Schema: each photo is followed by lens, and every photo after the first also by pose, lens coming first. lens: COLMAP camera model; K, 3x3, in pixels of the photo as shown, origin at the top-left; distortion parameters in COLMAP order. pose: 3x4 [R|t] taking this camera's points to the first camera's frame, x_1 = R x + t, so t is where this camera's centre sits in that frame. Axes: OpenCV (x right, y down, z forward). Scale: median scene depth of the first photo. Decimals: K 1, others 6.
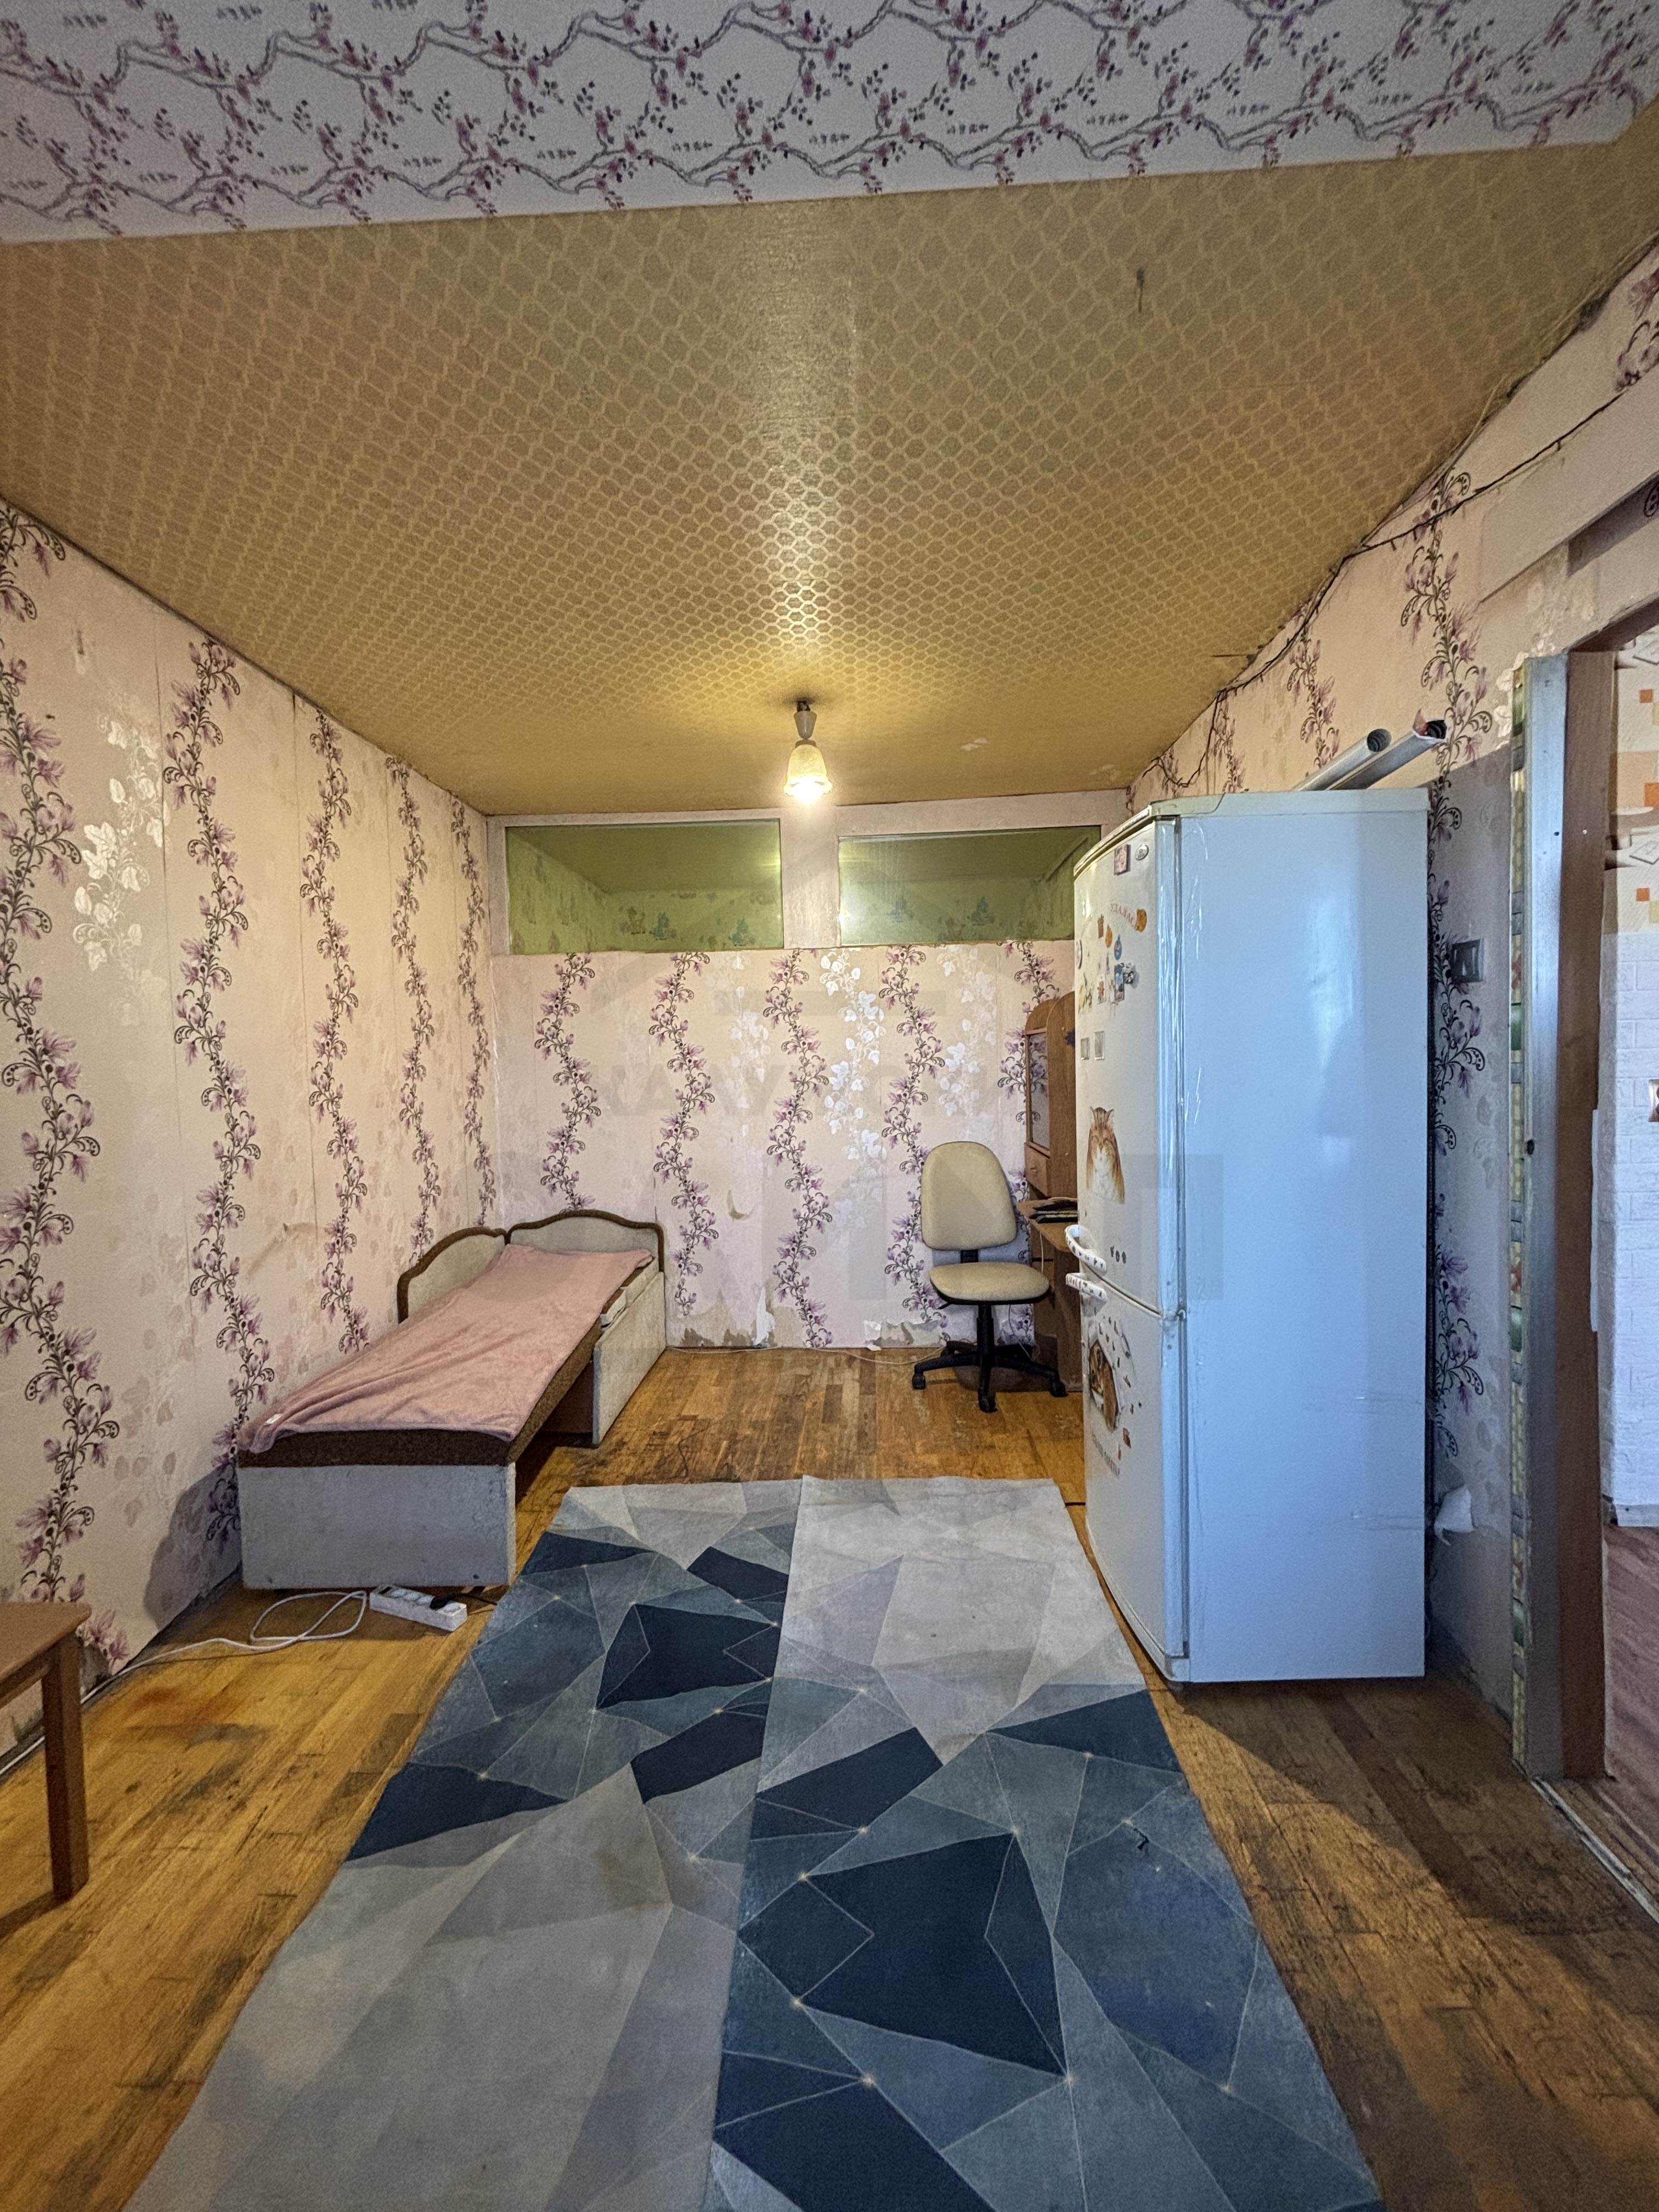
lens RADIAL K [[894.5, 0, 826.3], [0, 894.5, 1100.2], [0, 0, 1]] dist [0.000379, 0.000169]
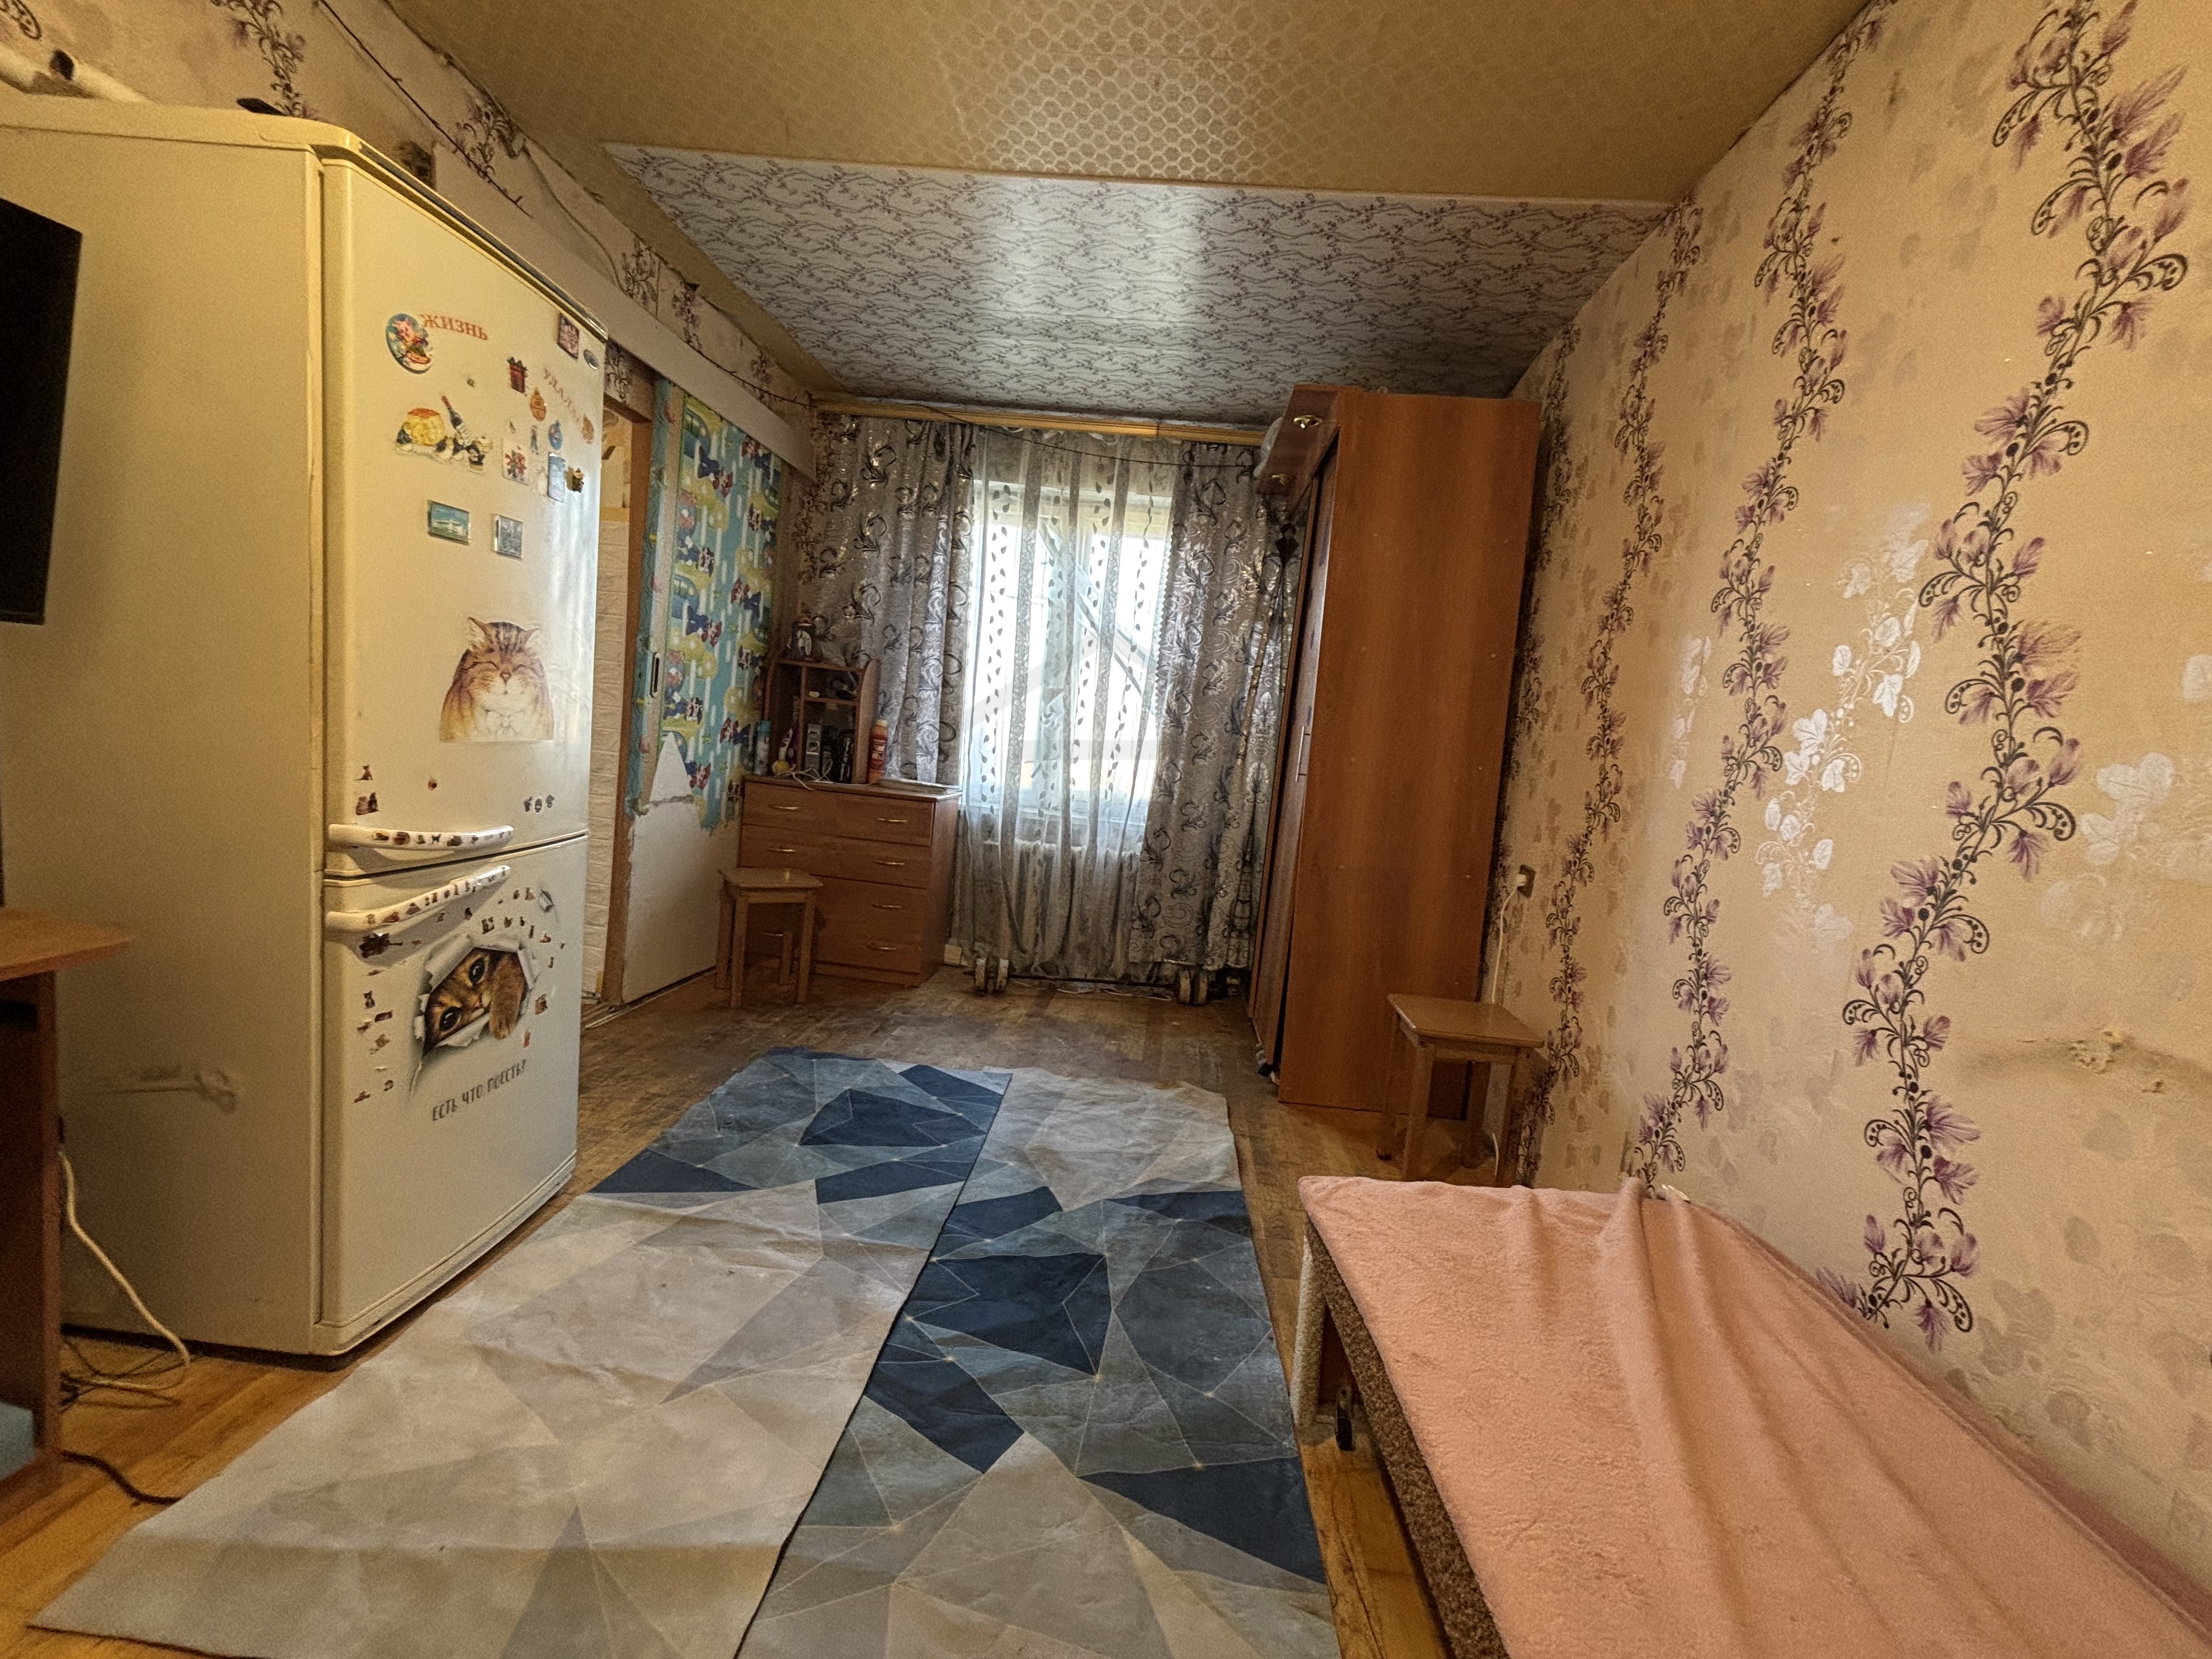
lens RADIAL K [[894.5, 0, 1104.8], [0, 894.5, 826.9], [0, 0, 1]] dist [0.000379, 0.000169]
pose [[-0.996714, -0.074268, 0.032340, -0.204713], [-0.068859, 0.987090, 0.144608, 0.031543], [-0.042662, 0.141905, -0.988960, 1.572891]]
